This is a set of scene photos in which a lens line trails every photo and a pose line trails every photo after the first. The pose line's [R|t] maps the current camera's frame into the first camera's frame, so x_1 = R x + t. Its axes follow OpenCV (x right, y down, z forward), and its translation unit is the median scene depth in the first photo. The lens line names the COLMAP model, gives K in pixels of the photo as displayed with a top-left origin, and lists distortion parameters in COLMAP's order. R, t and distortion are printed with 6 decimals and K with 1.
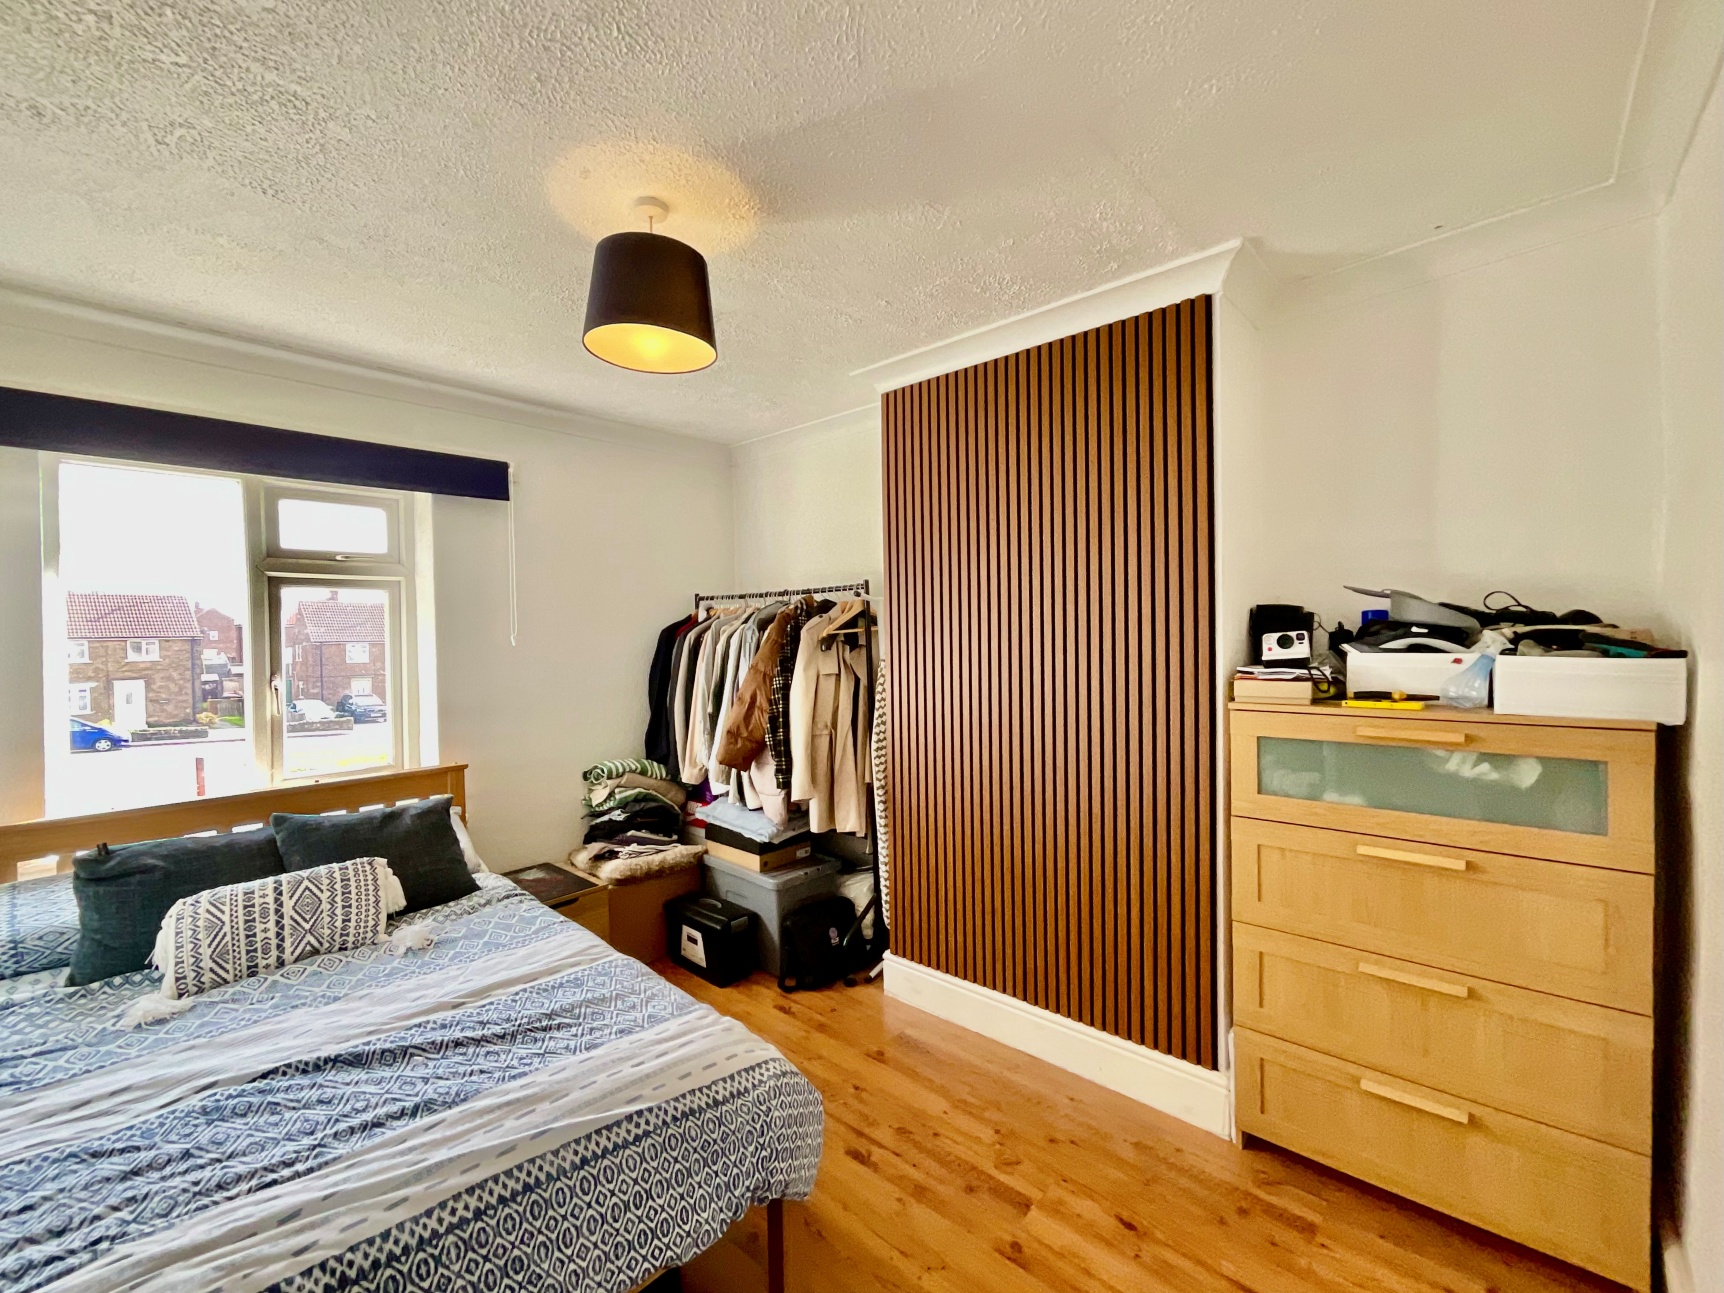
lens RADIAL K [[697.0, 0, 862.0], [0, 697.0, 646.5], [0, 0, 1]] dist [-0.000777, 0.000422]
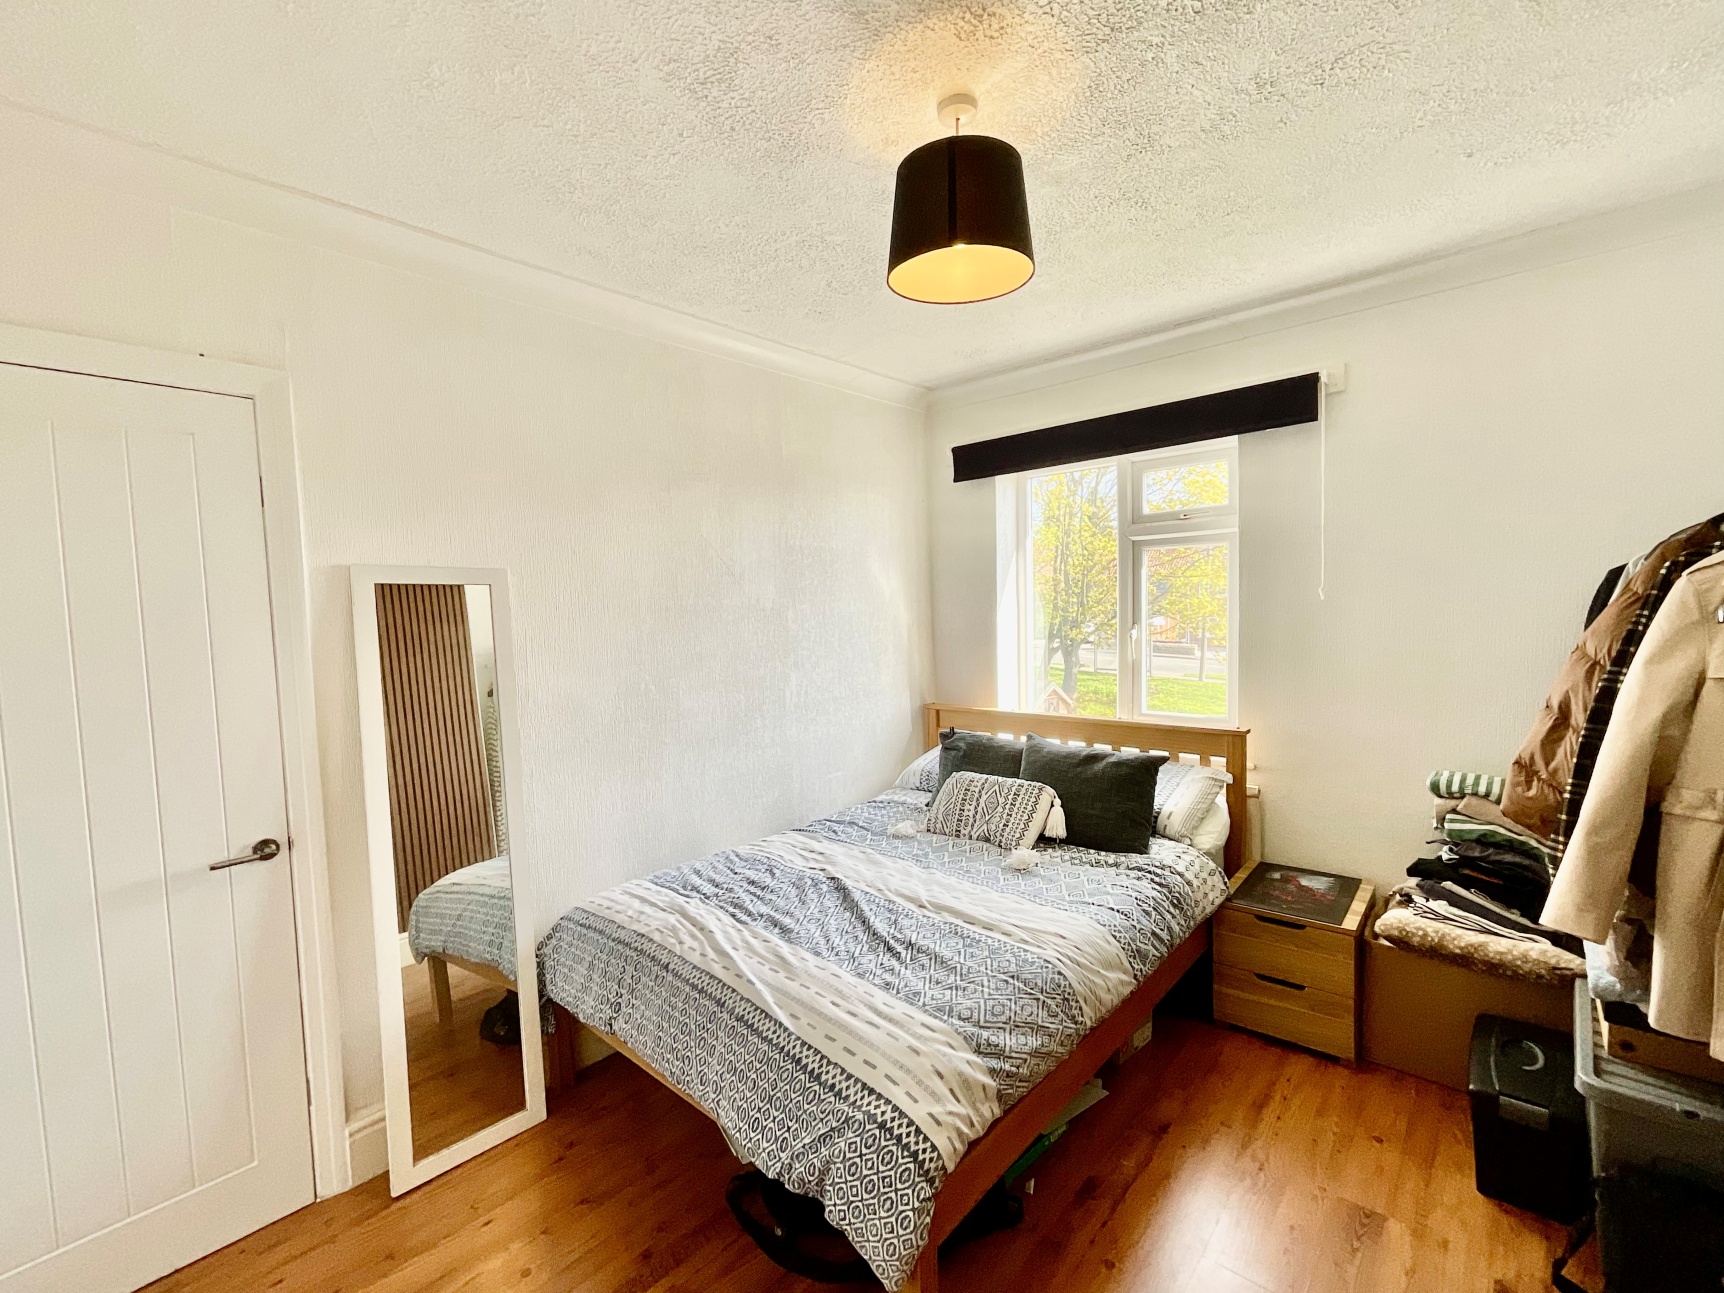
lens RADIAL K [[734.0, 0, 862.0], [0, 734.0, 646.5], [0, 0, 1]] dist [0.001095, 0.000496]
pose [[0.037261, 0.074627, -0.996515, 0.570843], [0.013448, 0.997080, 0.075172, -0.031830], [0.999215, -0.016202, 0.036149, 0.735297]]
